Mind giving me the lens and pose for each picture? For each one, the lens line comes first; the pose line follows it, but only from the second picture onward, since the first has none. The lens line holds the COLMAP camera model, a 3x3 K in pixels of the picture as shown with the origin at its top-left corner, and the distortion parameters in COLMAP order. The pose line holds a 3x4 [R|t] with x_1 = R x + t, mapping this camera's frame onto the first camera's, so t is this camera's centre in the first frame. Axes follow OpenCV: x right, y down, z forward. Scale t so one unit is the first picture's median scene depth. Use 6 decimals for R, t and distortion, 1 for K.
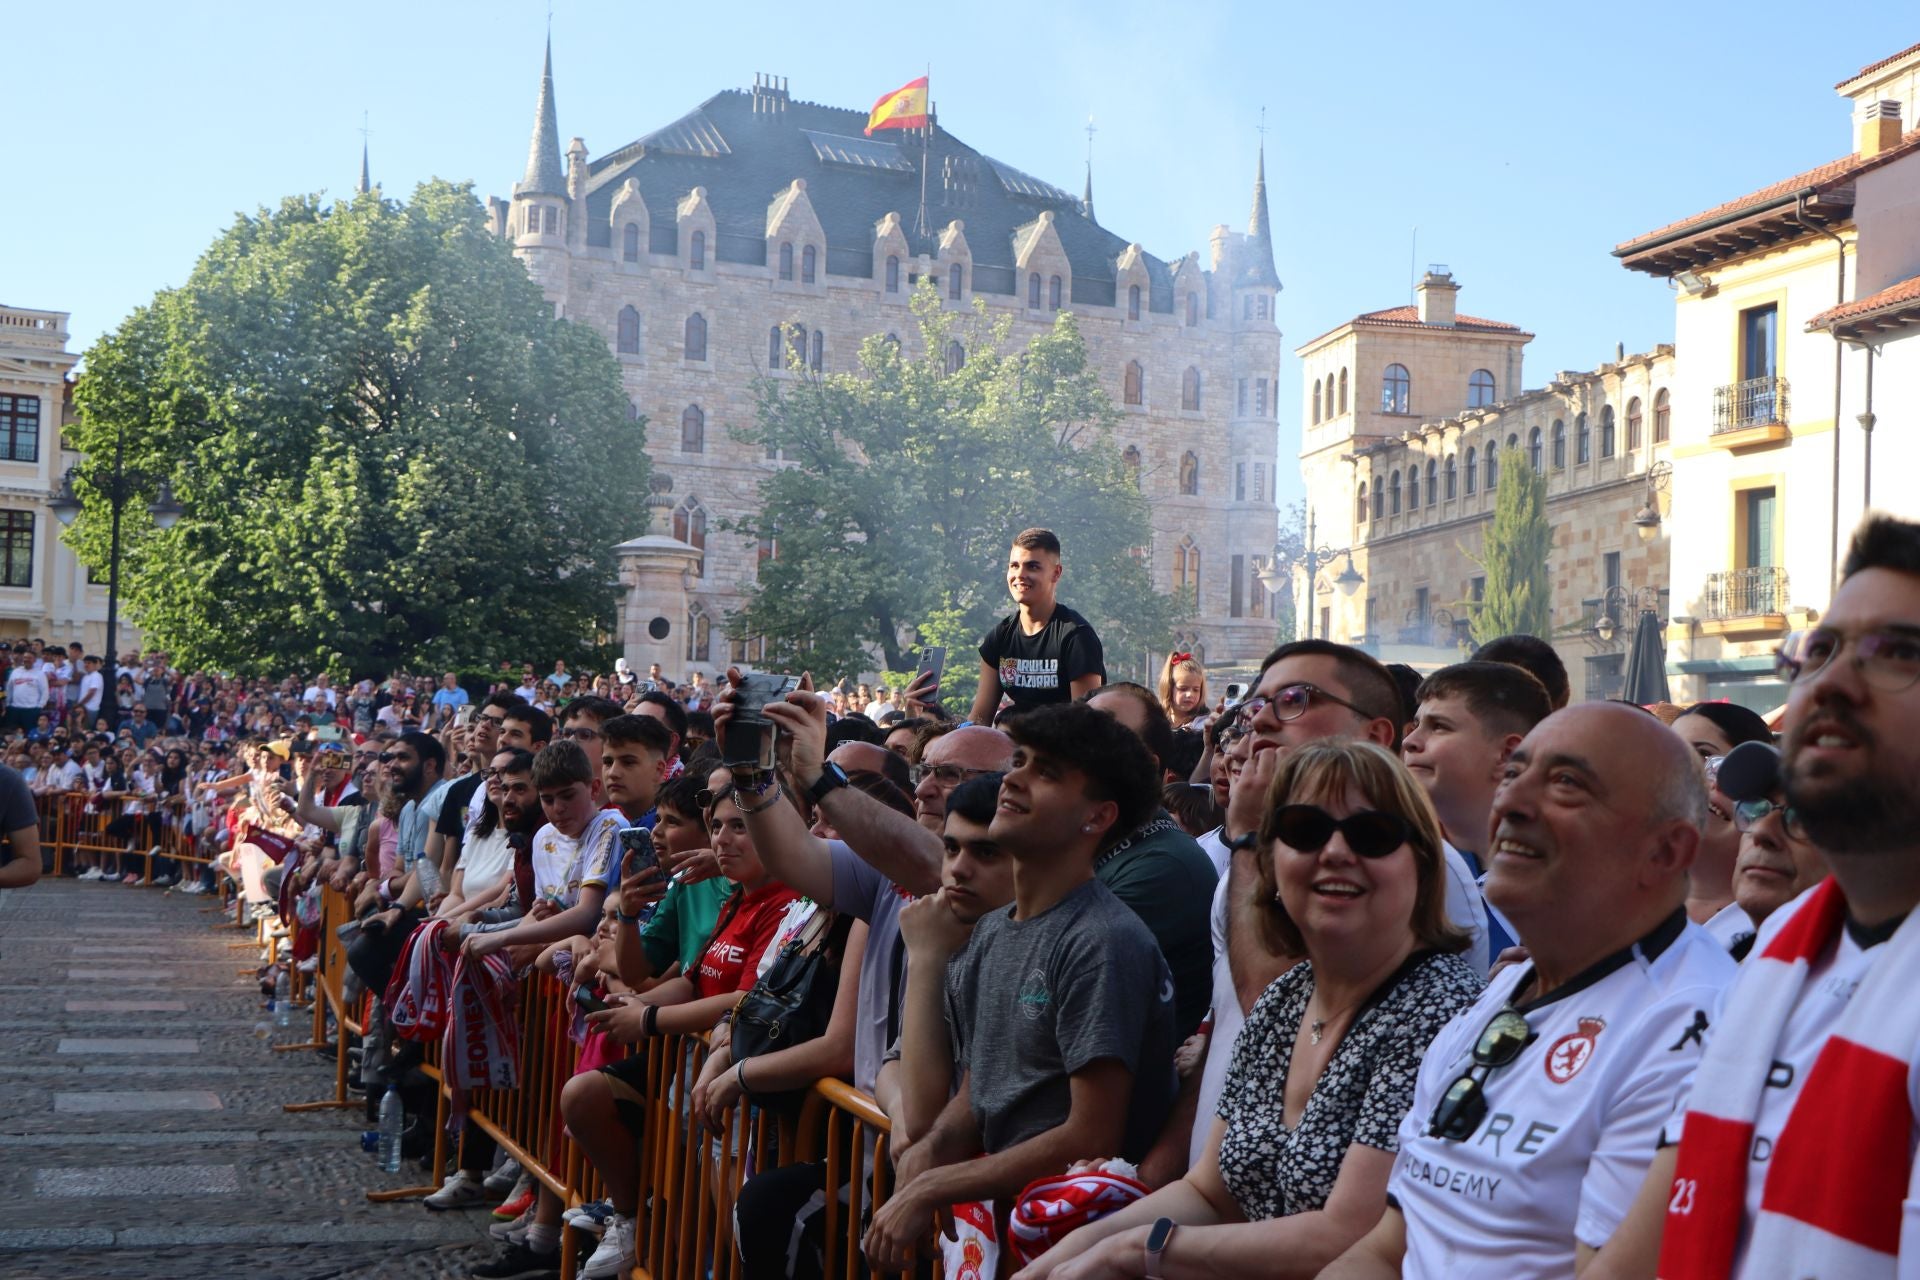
lens RADIAL K [[2673.9, 0, 953.1], [0, 2673.9, 641.6], [0, 0, 1]] dist [0.077361, 0.000000]
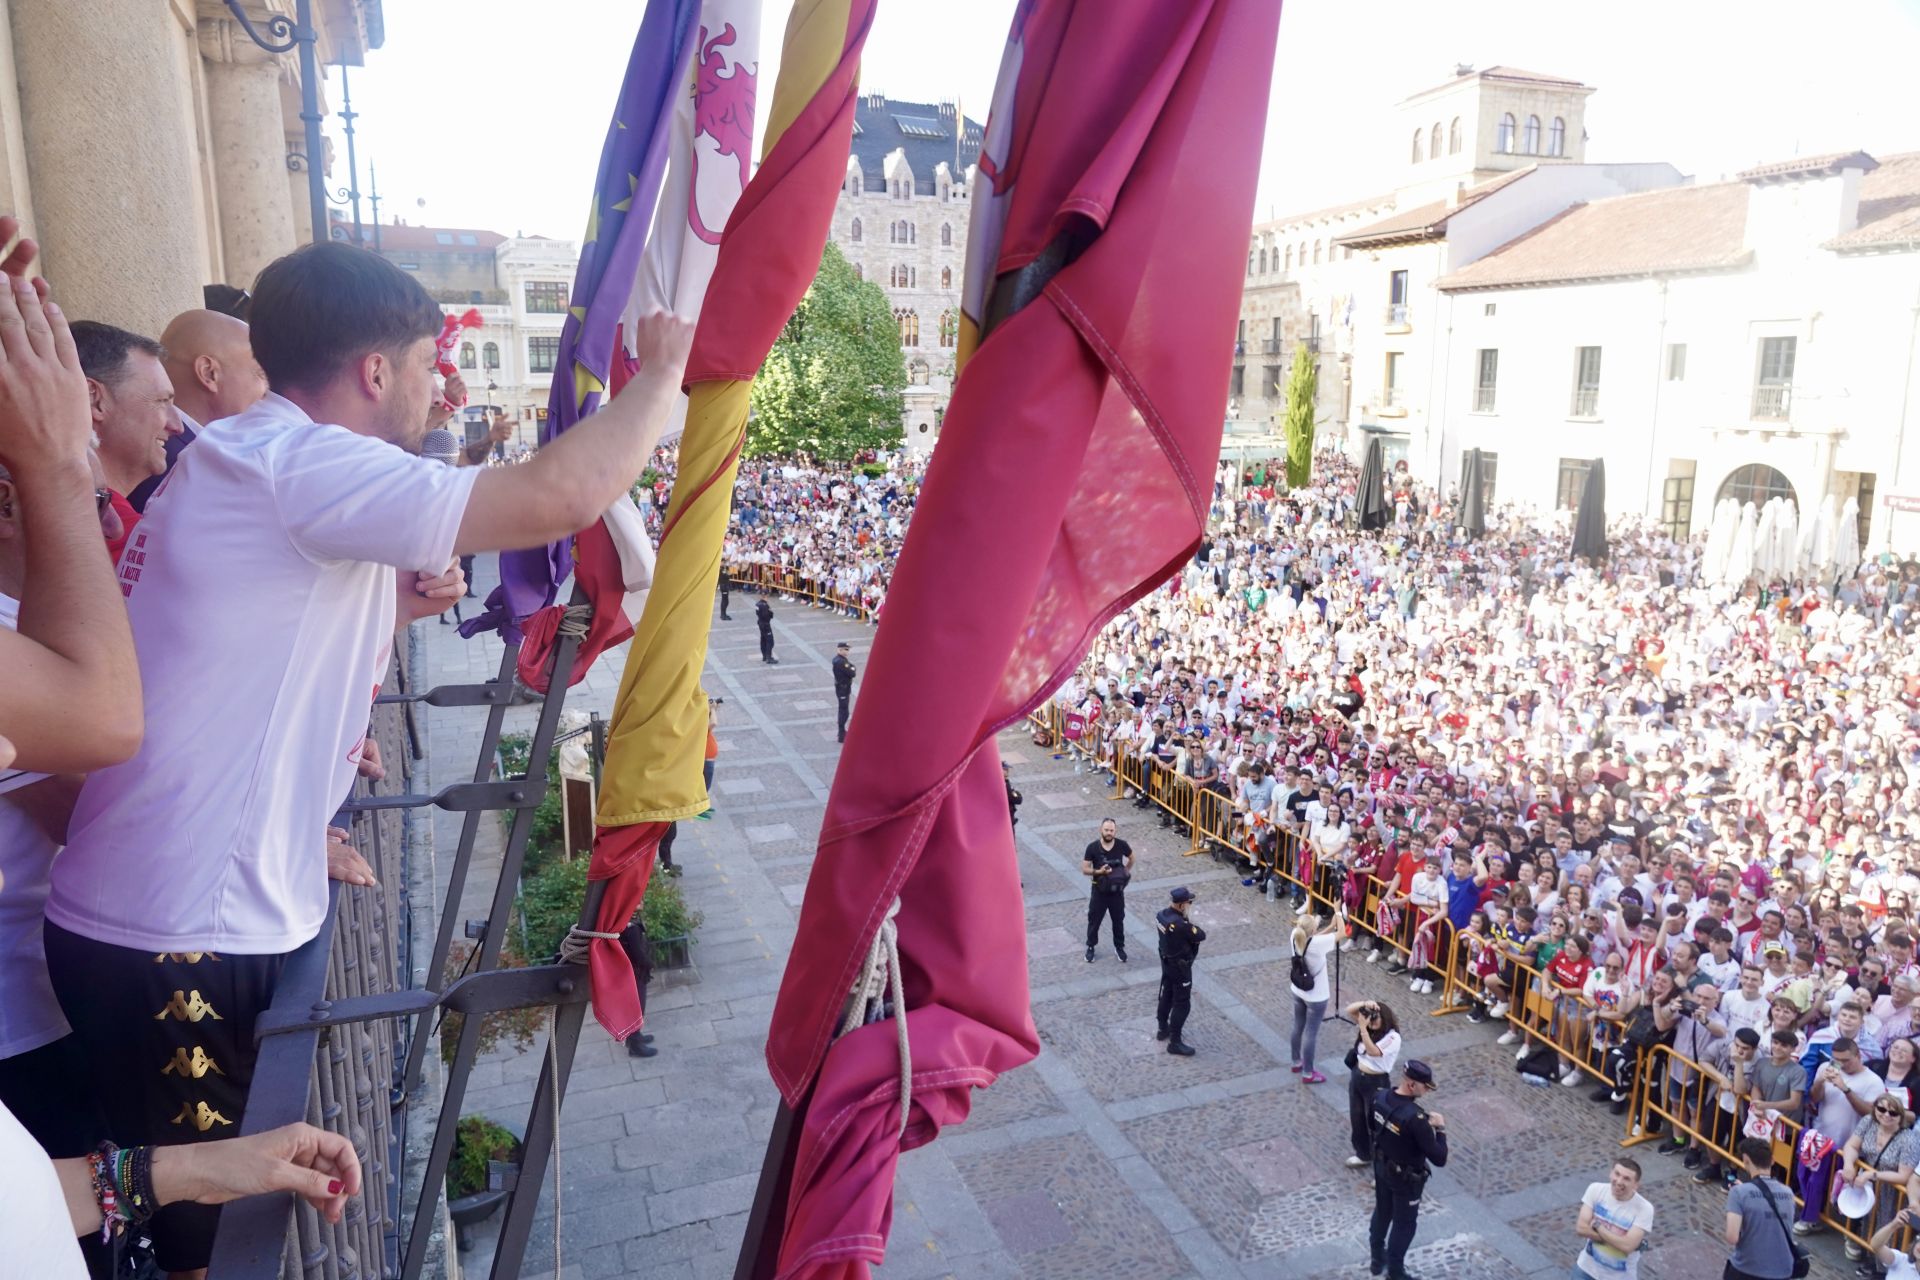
lens RADIAL K [[1275.6, 0, 948.2], [0, 1275.6, 638.6], [0, 0, 1]] dist [-0.050230, 0.027650]
pose [[0.998471, -0.041637, 0.036360, -0.121483], [0.030653, 0.964412, 0.262622, -0.104821], [-0.046001, -0.261106, 0.964214, -0.085421]]
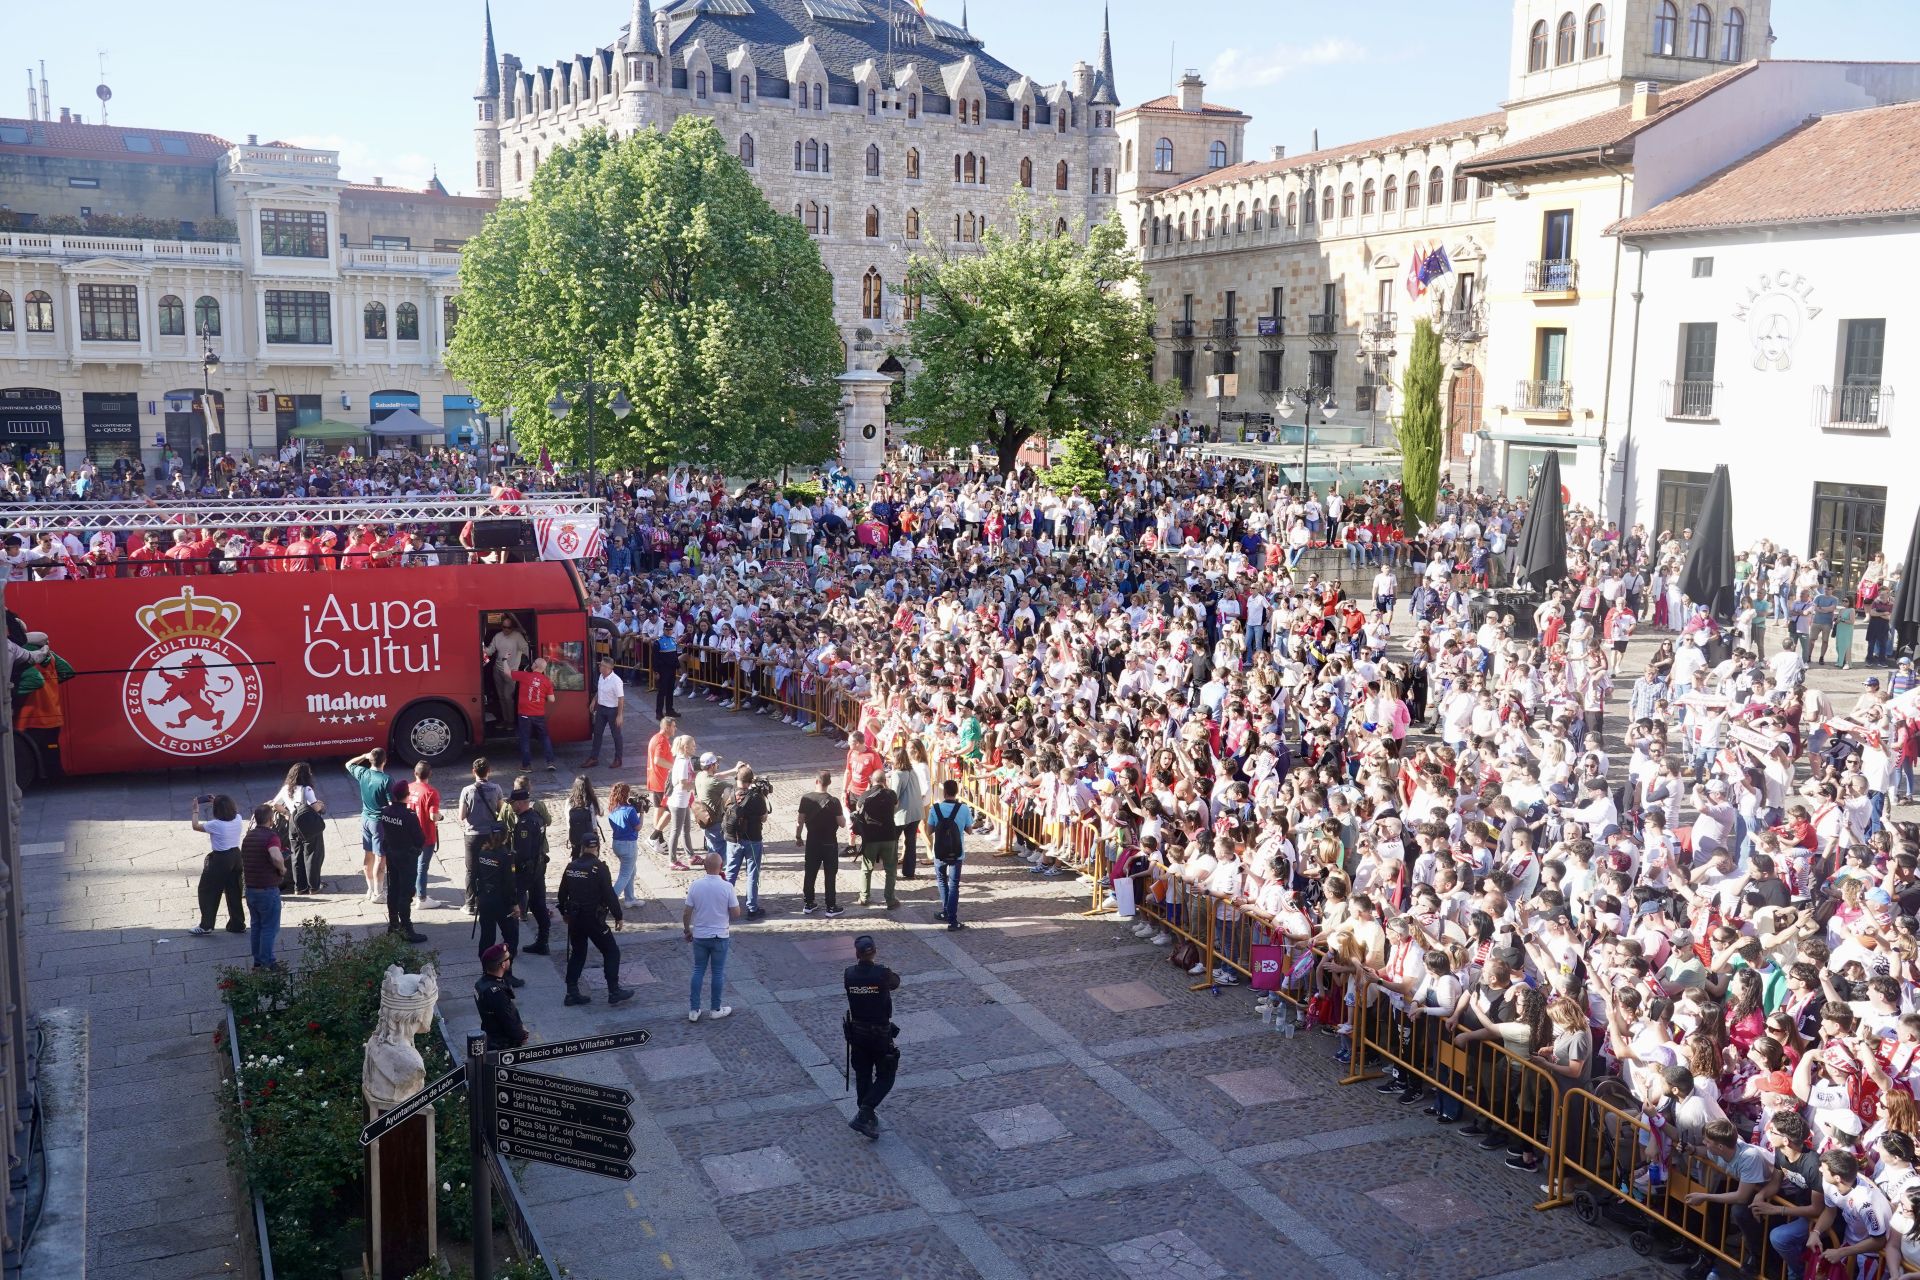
lens RADIAL K [[1721.5, 0, 947.1], [0, 1721.5, 637.5], [0, 0, 1]] dist [0.010783, -0.011655]
pose [[0.994092, -0.035543, 0.102553, -0.153553], [0.012319, 0.975704, 0.218746, -0.095641], [-0.107837, -0.216191, 0.970378, 0.004605]]
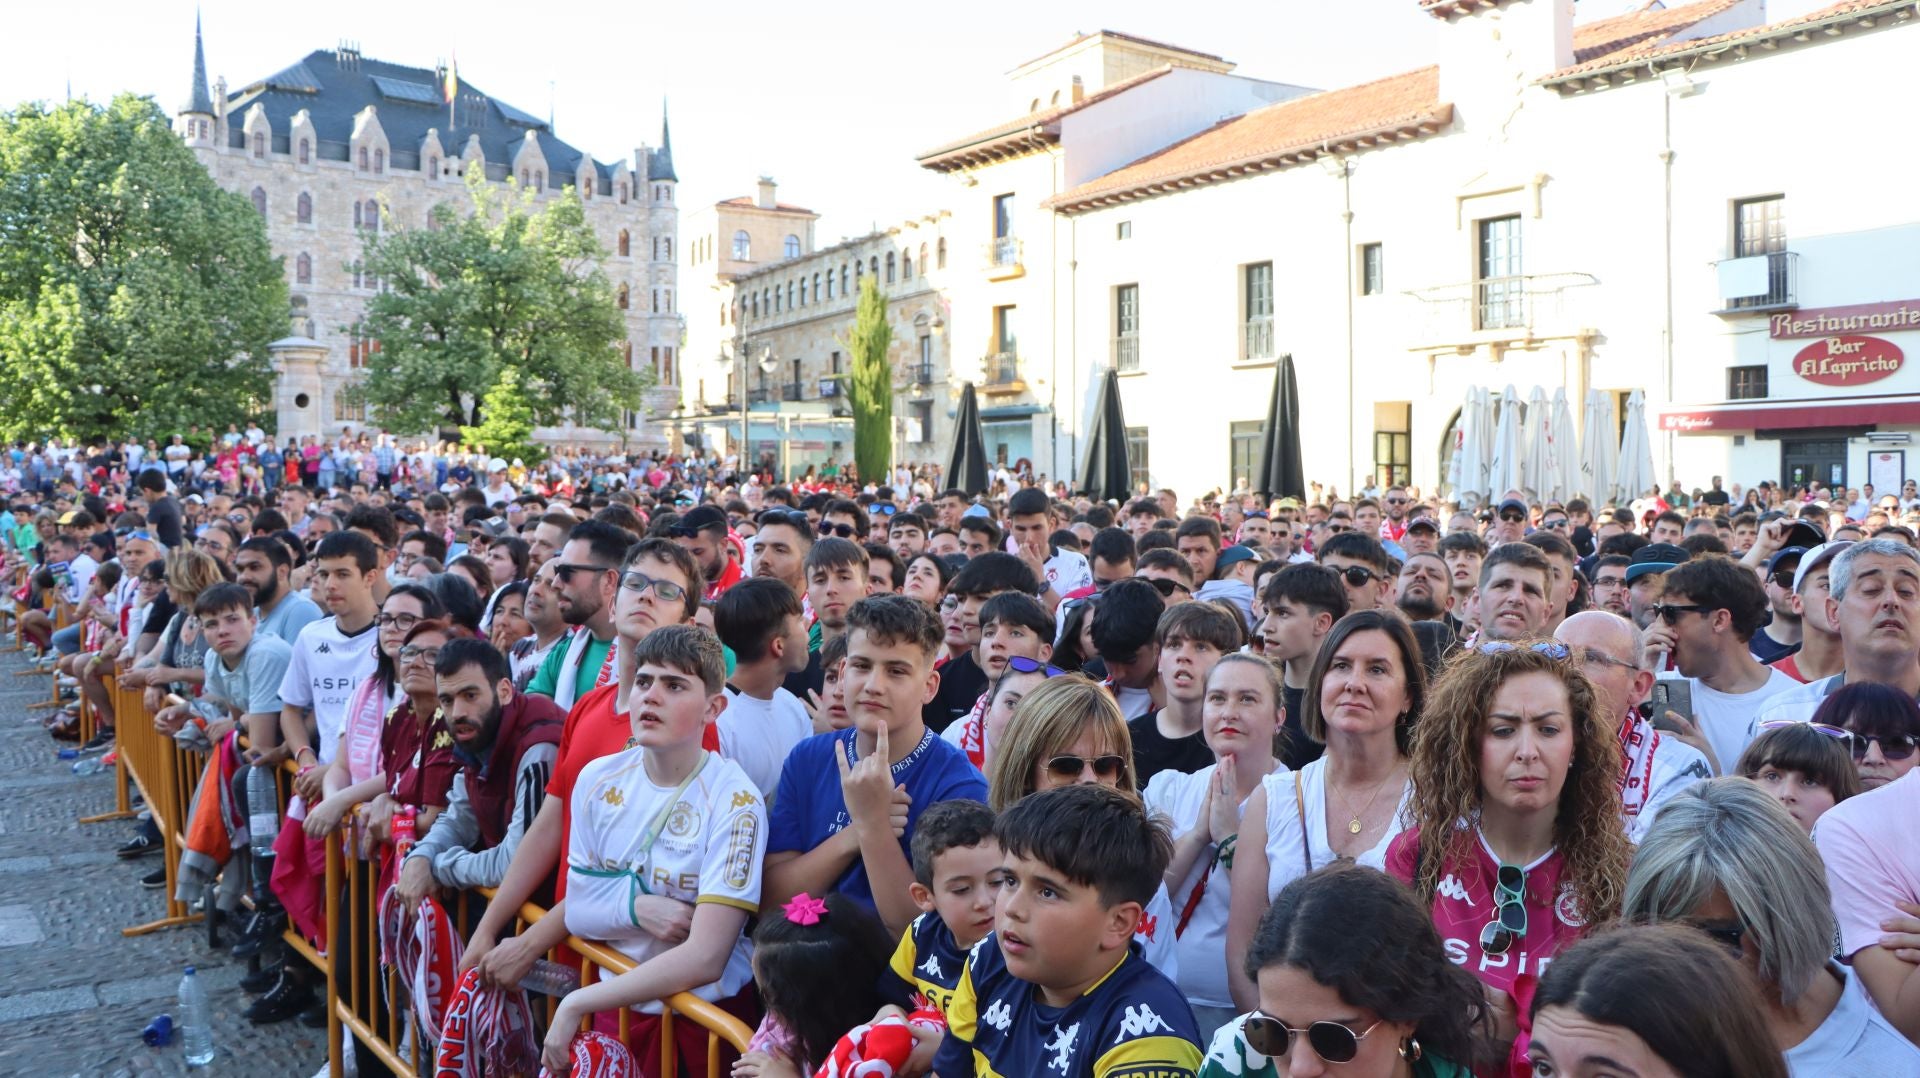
lens RADIAL K [[1562.3, 0, 940.5], [0, 1562.3, 546.7], [0, 0, 1]] dist [-0.179838, 0.147121]
pose [[0.953275, -0.039000, 0.299576, -0.025637], [0.010119, 0.995198, 0.097356, -0.002356], [-0.301935, -0.089776, 0.949092, 0.089453]]
